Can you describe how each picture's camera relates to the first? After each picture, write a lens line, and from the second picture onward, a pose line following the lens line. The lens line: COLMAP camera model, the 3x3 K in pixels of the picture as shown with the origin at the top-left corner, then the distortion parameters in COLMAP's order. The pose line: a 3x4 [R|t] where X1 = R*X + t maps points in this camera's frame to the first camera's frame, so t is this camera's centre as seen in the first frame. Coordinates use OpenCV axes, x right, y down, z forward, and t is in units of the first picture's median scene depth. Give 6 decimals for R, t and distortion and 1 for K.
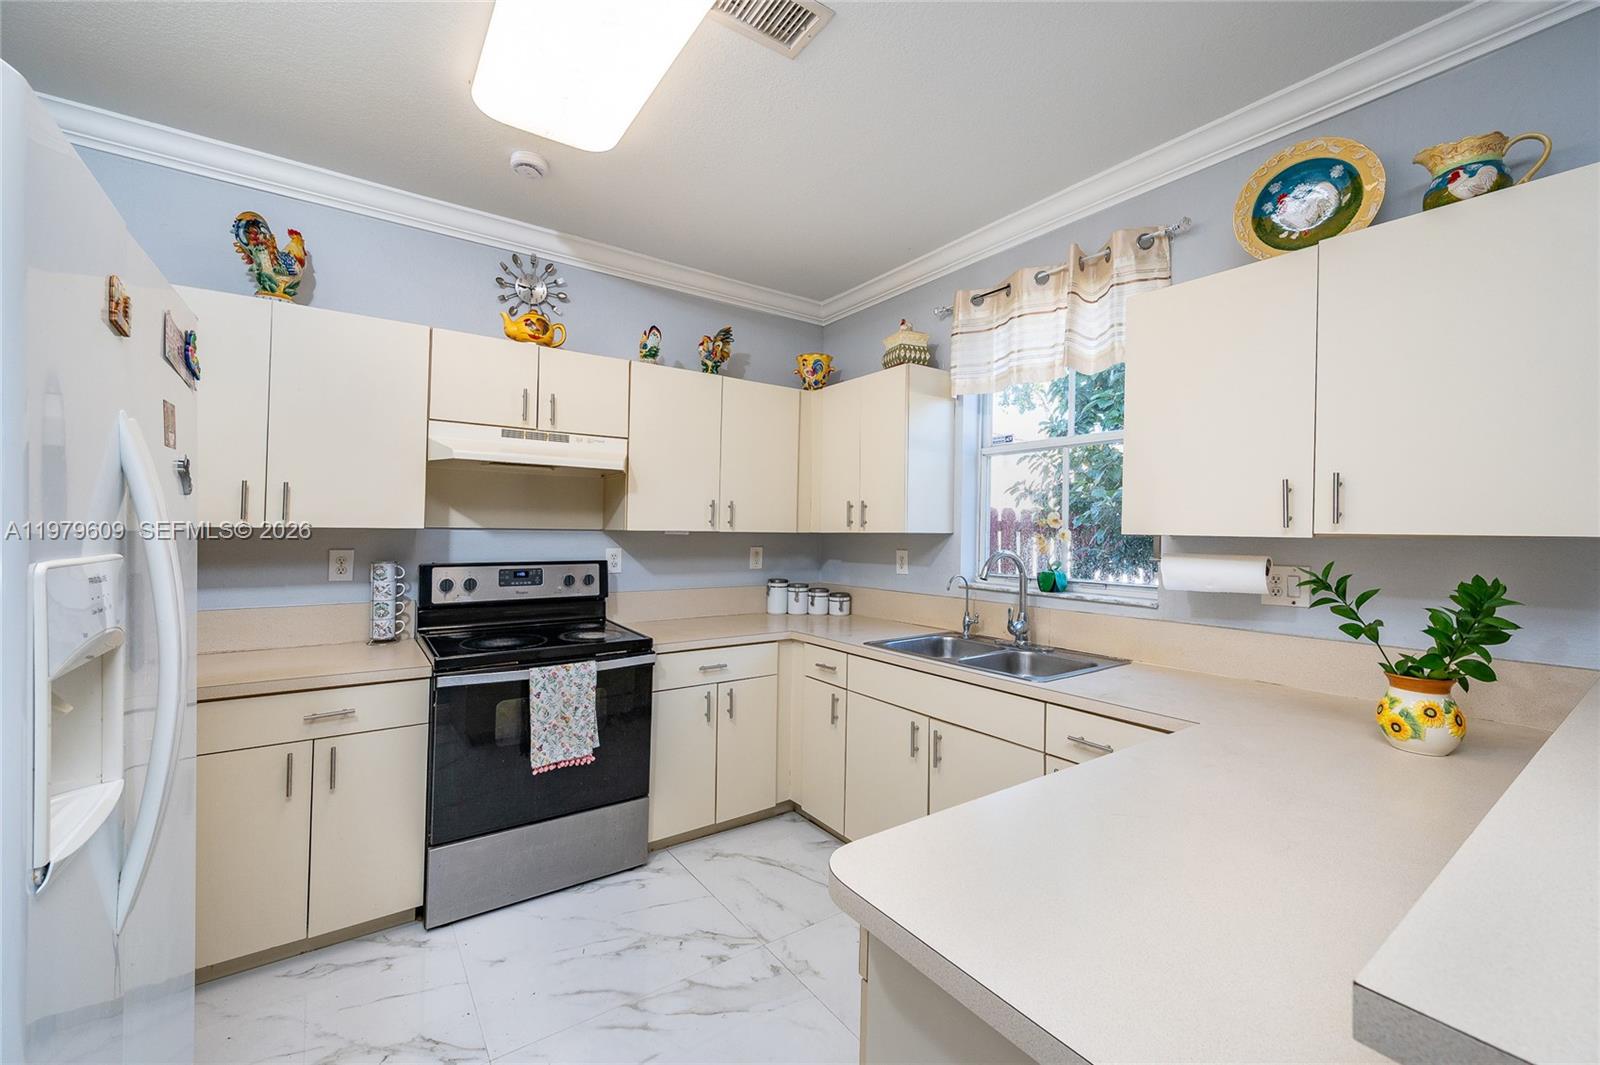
lens RADIAL K [[647.4, 0, 811.4], [0, 647.4, 526.1], [0, 0, 1]] dist [0.015996, -0.000117]
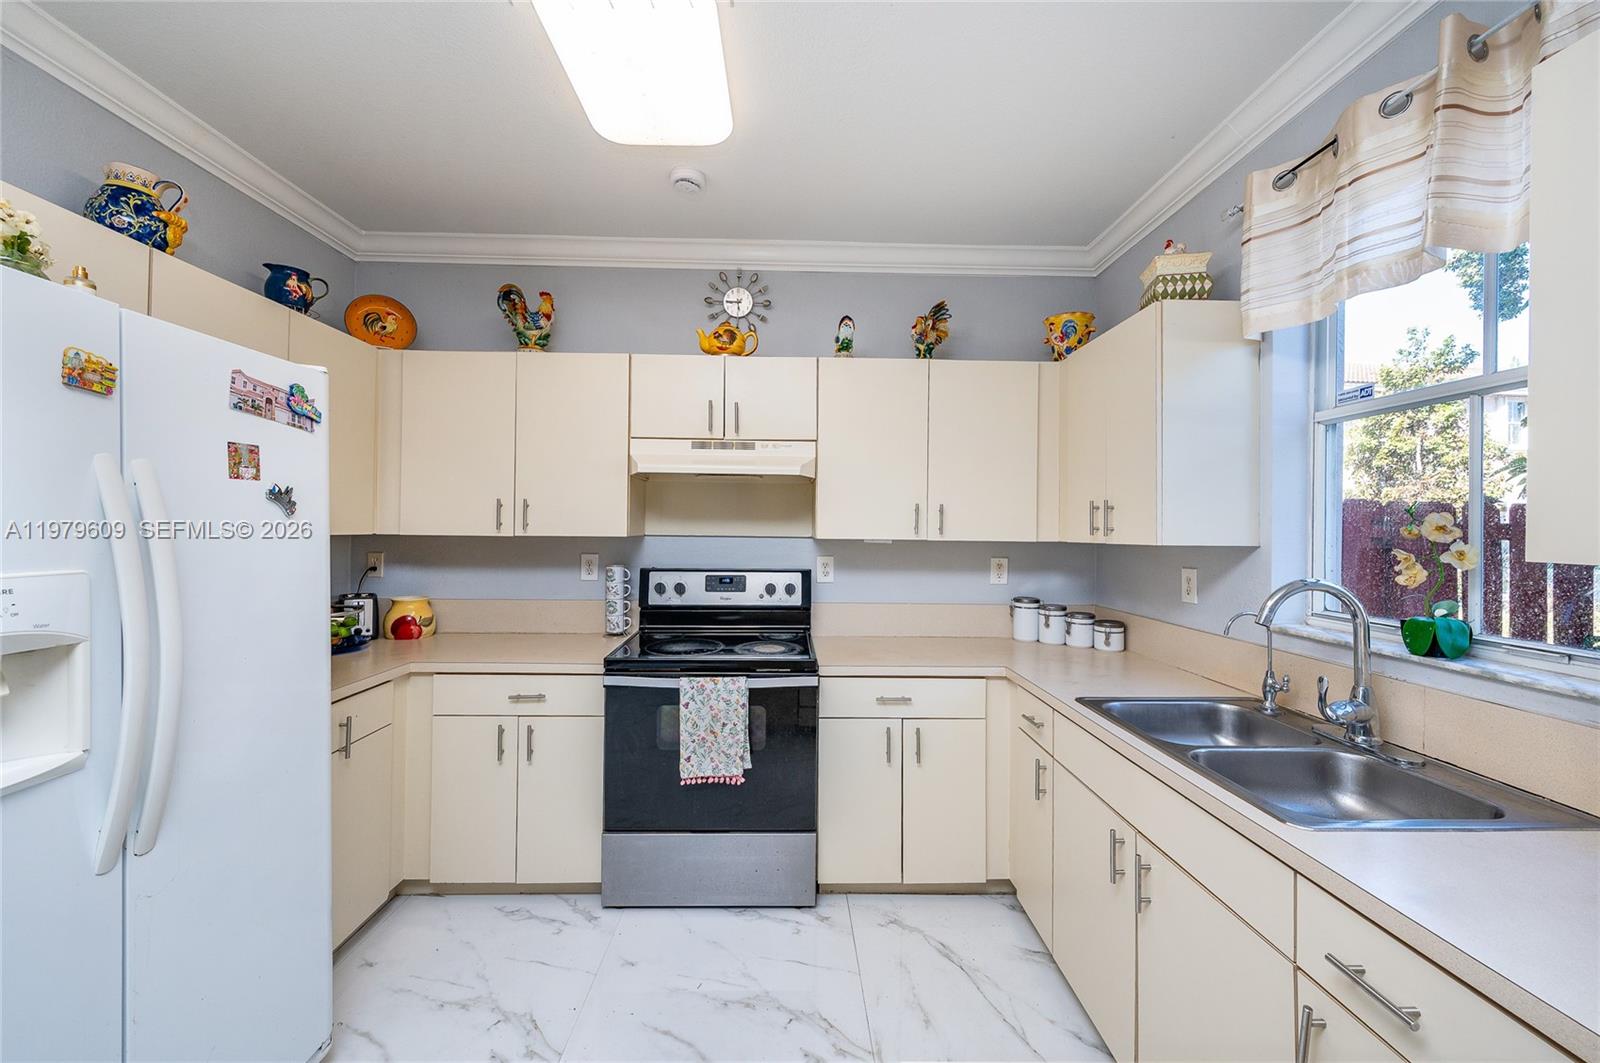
lens RADIAL K [[647.4, 0, 806.9], [0, 647.4, 520.3], [0, 0, 1]] dist [0.015996, -0.000117]
pose [[0.827878, -0.007326, -0.560861, 0.241649], [0.001862, 0.999945, -0.010313, -0.010726], [0.560906, 0.007494, 0.827846, 0.228093]]
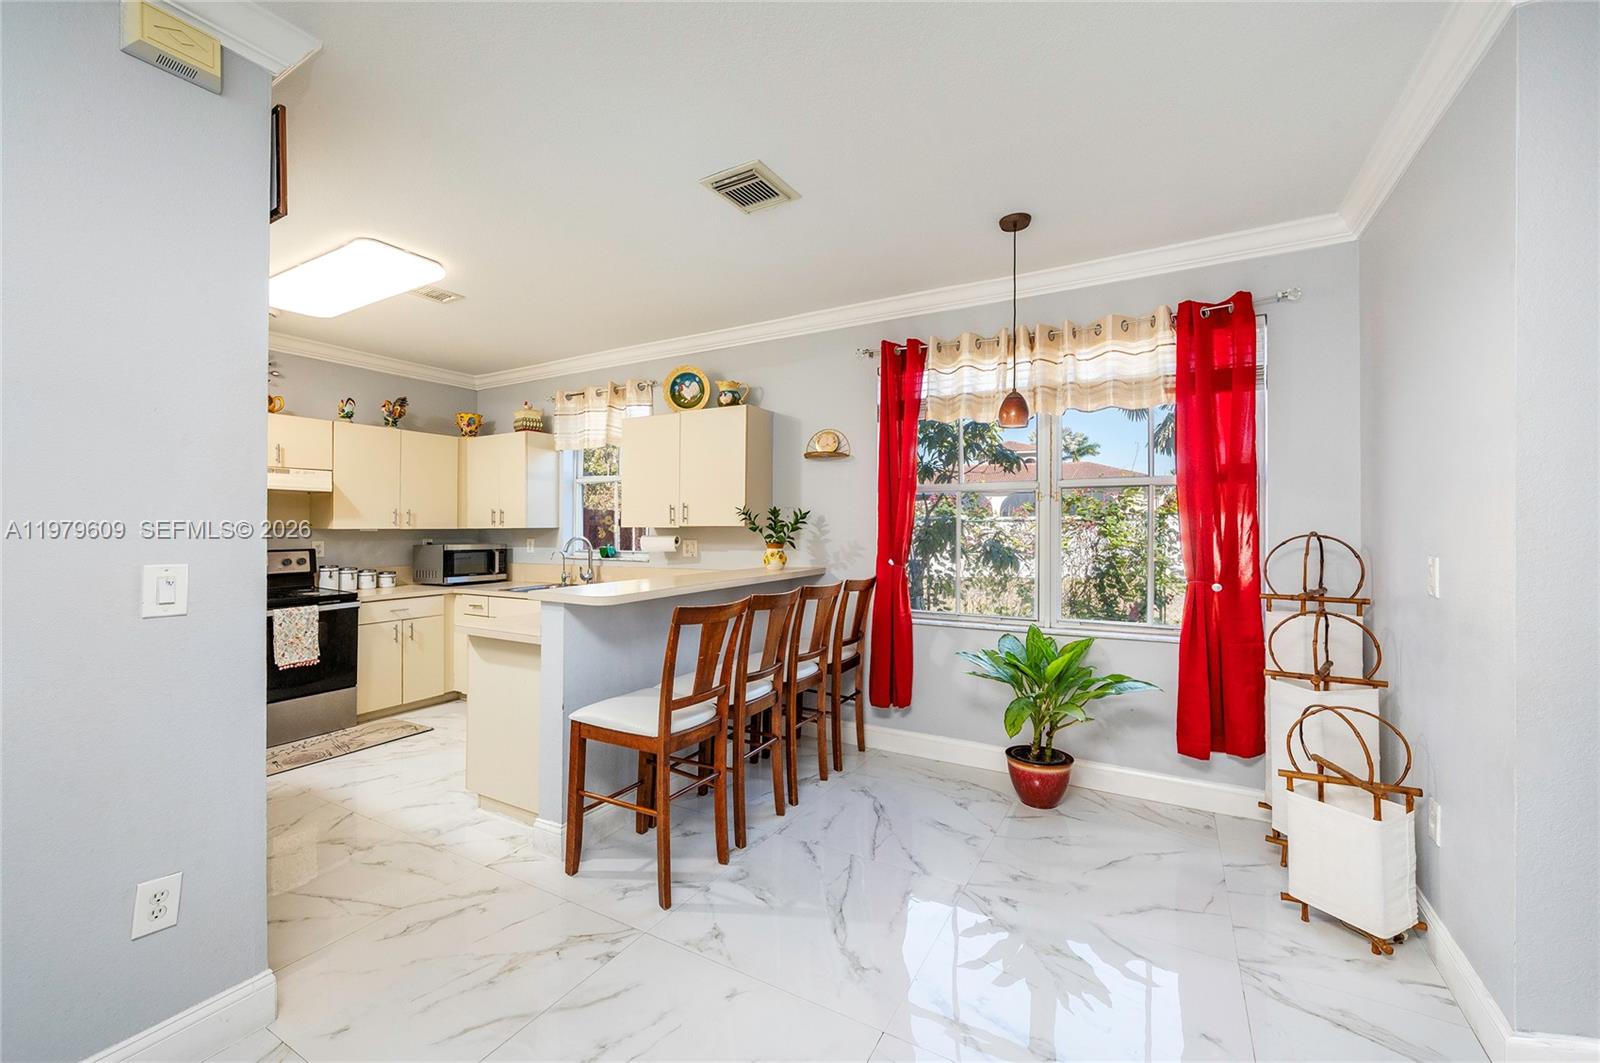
lens RADIAL K [[647.4, 0, 799.3], [0, 647.4, 531.8], [0, 0, 1]] dist [0.015996, -0.000117]
pose [[0.905337, -0.014839, 0.424435, 0.072579], [0.008703, 0.999828, 0.016392, -0.001802], [-0.424605, -0.011147, 0.905310, -0.971949]]
